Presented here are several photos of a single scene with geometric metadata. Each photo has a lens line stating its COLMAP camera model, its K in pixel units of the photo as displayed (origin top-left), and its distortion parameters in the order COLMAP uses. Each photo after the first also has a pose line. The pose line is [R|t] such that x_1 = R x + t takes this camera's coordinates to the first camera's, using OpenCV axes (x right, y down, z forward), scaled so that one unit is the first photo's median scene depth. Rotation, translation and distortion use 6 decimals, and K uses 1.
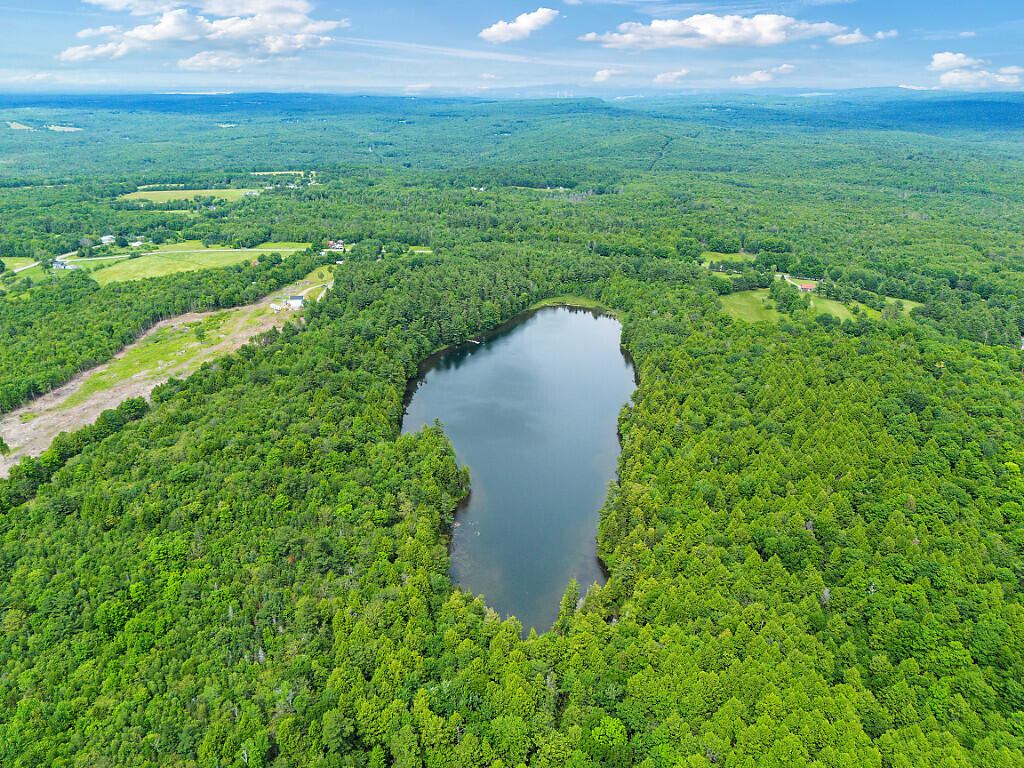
lens RADIAL K [[718.4, 0, 512.0], [0, 718.4, 384.0], [0, 0, 1]] dist [0.058822, -0.053229]
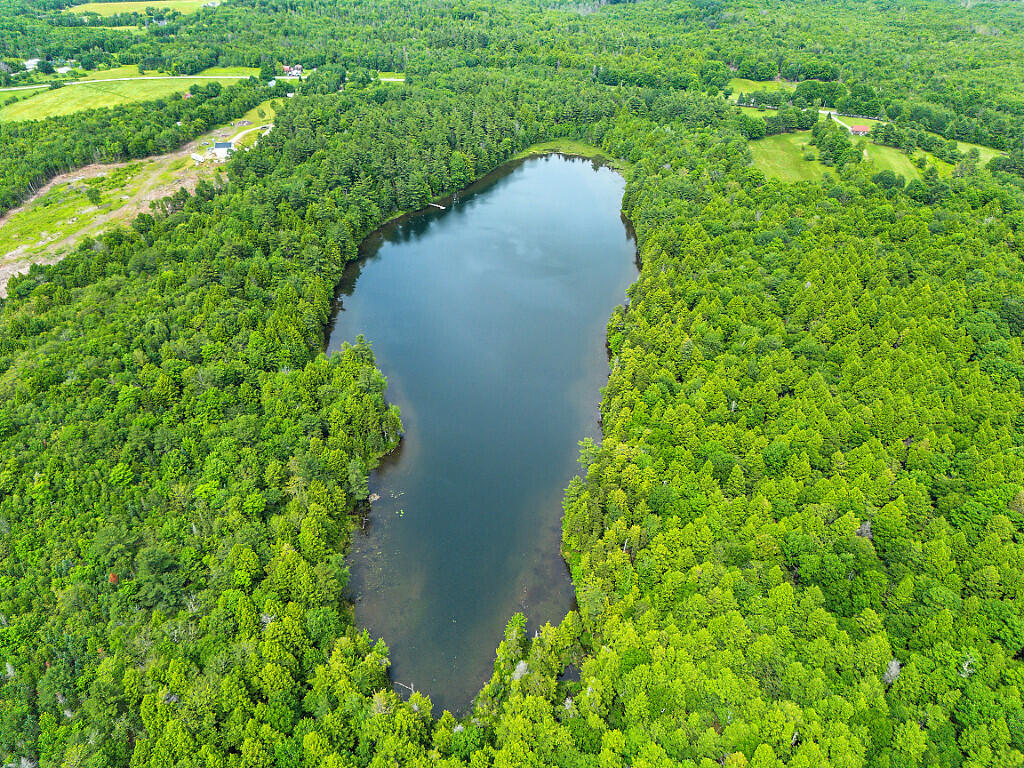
lens RADIAL K [[718.4, 0, 512.0], [0, 718.4, 384.0], [0, 0, 1]] dist [0.058822, -0.053229]
pose [[0.999906, 0.003380, -0.013268, 0.036555], [-0.000348, 0.975017, 0.222130, -0.040250], [0.013687, -0.222105, 0.974927, 0.155458]]
